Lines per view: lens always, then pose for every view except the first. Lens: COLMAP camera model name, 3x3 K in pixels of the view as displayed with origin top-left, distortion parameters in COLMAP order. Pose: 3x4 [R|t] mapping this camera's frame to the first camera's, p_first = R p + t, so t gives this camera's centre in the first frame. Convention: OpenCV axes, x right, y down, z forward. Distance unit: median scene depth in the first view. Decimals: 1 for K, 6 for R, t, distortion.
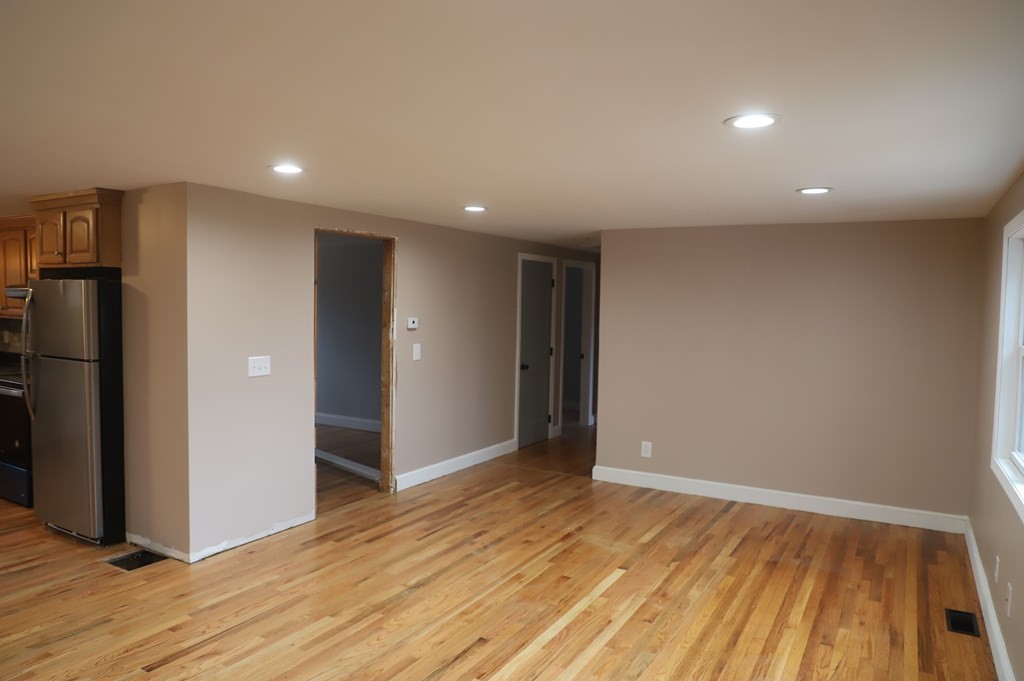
lens RADIAL K [[690.8, 0, 512.0], [0, 690.8, 340.5], [0, 0, 1]] dist [-0.077887, 0.038201]
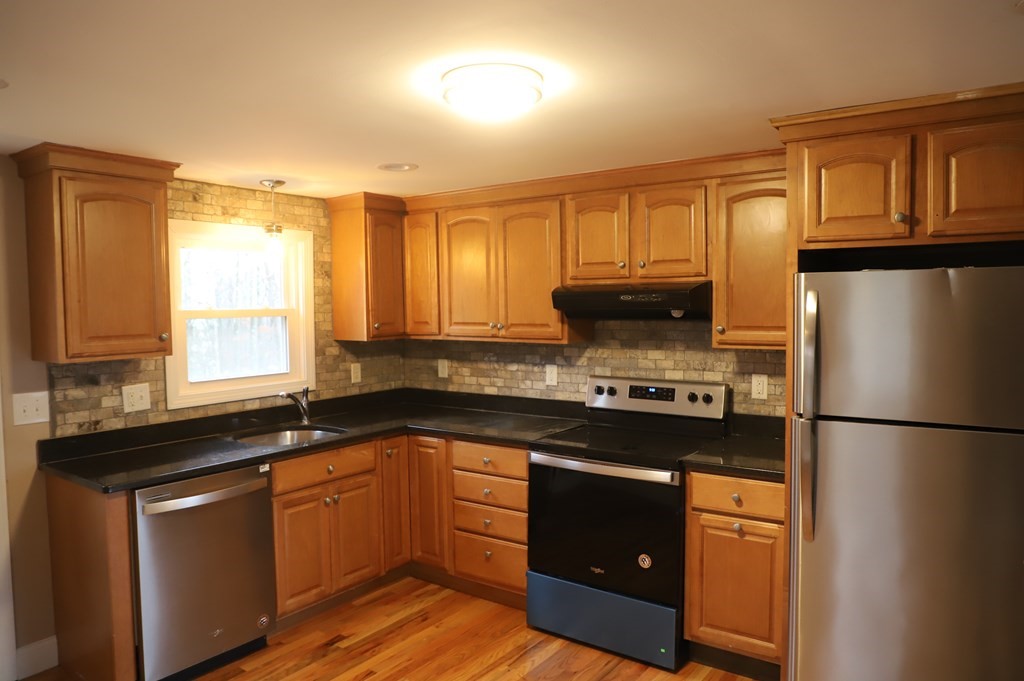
lens RADIAL K [[690.8, 0, 512.0], [0, 690.8, 340.5], [0, 0, 1]] dist [-0.077887, 0.038201]
pose [[0.994643, -0.025723, -0.100114, -0.916719], [0.025303, 0.999665, -0.005458, -0.041917], [0.100221, 0.002895, 0.994961, 0.465154]]
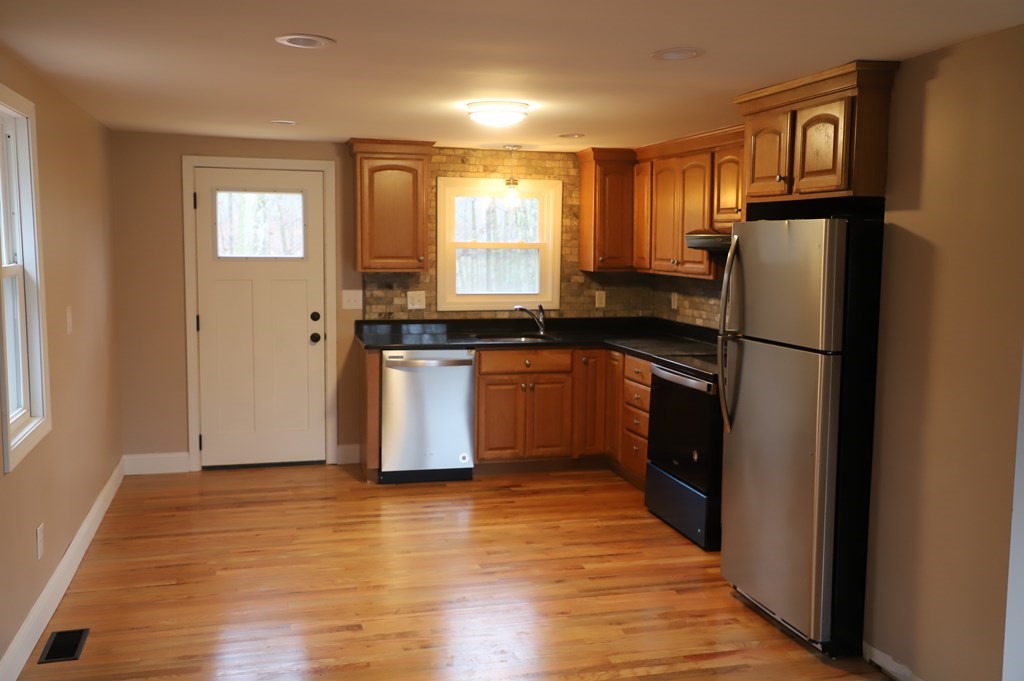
lens RADIAL K [[932.6, 0, 512.0], [0, 932.6, 340.5], [0, 0, 1]] dist [0.036892, 0.002709]
pose [[0.713247, 0.063717, -0.698010, -0.229103], [-0.037354, 0.997900, 0.052923, -0.014317], [0.699916, -0.011673, 0.714129, 0.187870]]
